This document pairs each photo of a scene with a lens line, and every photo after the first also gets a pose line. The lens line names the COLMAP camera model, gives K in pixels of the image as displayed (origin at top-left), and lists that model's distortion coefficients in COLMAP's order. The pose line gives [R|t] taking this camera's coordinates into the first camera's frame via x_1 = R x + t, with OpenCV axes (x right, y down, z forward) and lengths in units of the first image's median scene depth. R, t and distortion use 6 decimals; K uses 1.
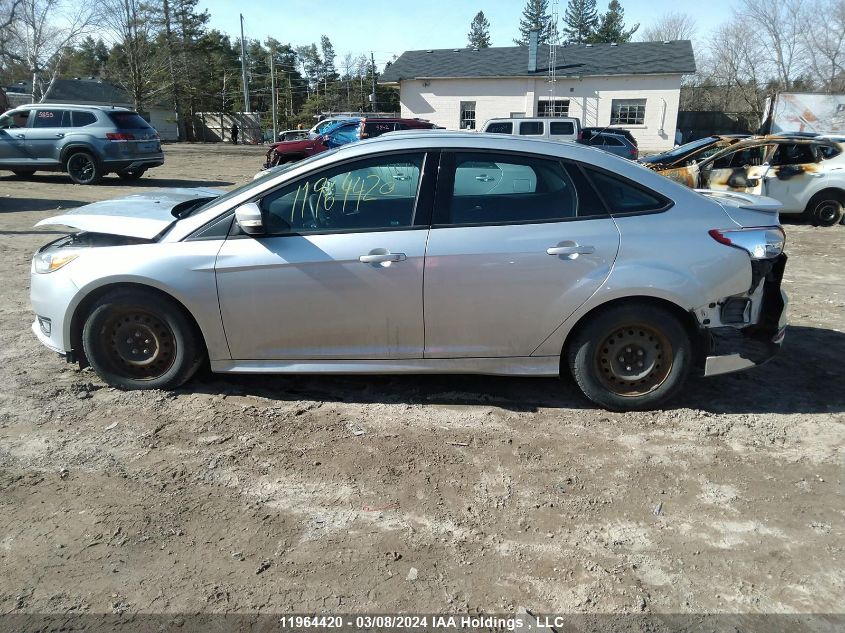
lens RADIAL K [[686.1, 0, 410.4], [0, 686.1, 333.8], [0, 0, 1]] dist [-0.010083, 0.016126]
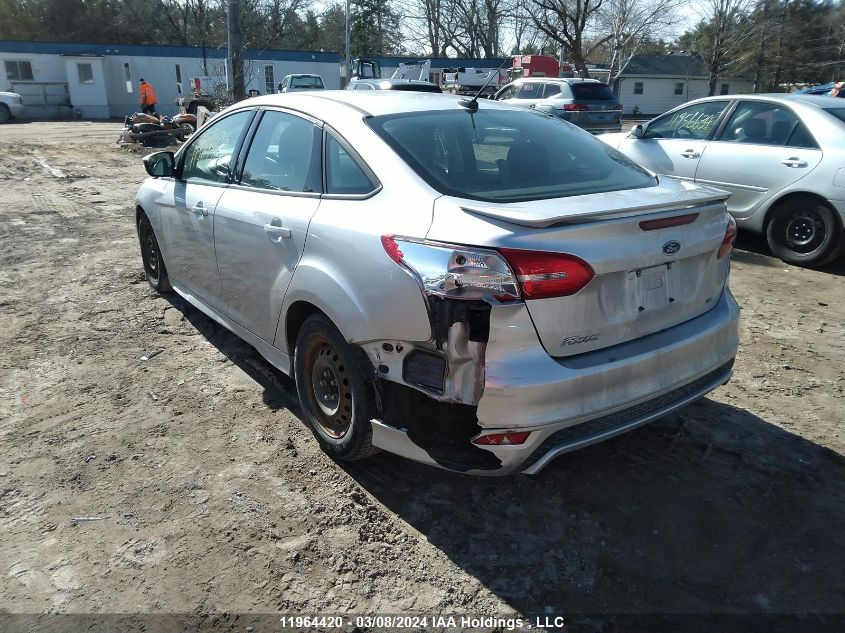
lens RADIAL K [[686.1, 0, 410.4], [0, 686.1, 333.8], [0, 0, 1]] dist [-0.010083, 0.016126]
pose [[0.547008, 0.268606, -0.792864, 0.368252], [-0.243646, 0.957206, 0.156187, -0.062247], [0.800886, 0.107742, 0.589044, 0.229649]]
